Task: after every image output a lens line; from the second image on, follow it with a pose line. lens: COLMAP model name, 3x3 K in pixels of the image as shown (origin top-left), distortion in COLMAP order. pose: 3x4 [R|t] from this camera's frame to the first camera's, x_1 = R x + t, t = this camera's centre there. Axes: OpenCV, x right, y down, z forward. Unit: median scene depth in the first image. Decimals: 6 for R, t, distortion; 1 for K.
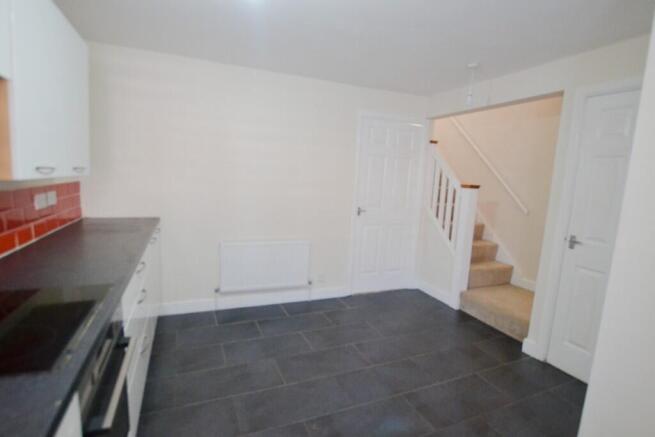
lens RADIAL K [[326.8, 0, 329.2], [0, 326.8, 223.7], [0, 0, 1]] dist [-0.015386, -0.000218]
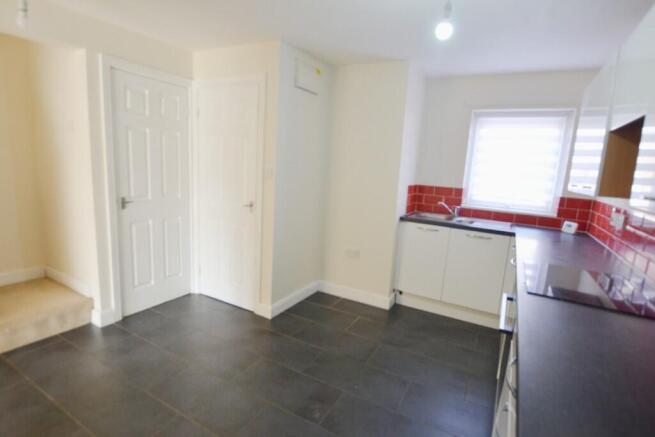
lens RADIAL K [[326.8, 0, 329.2], [0, 326.8, 223.7], [0, 0, 1]] dist [-0.015386, -0.000218]
pose [[-0.599126, -0.227698, 0.767595, -0.583294], [0.027529, 0.952283, 0.303971, -0.209002], [-0.800181, 0.203248, -0.564269, 1.159212]]
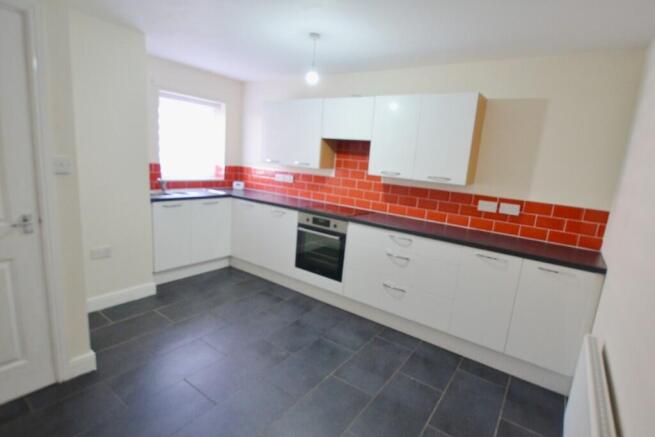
lens RADIAL K [[326.8, 0, 329.2], [0, 326.8, 223.7], [0, 0, 1]] dist [-0.015386, -0.000218]
pose [[-0.852539, -0.019611, -0.522296, 0.408595], [-0.198076, 0.936878, 0.288140, -0.242276], [0.483677, 0.349105, -0.802609, 1.612975]]
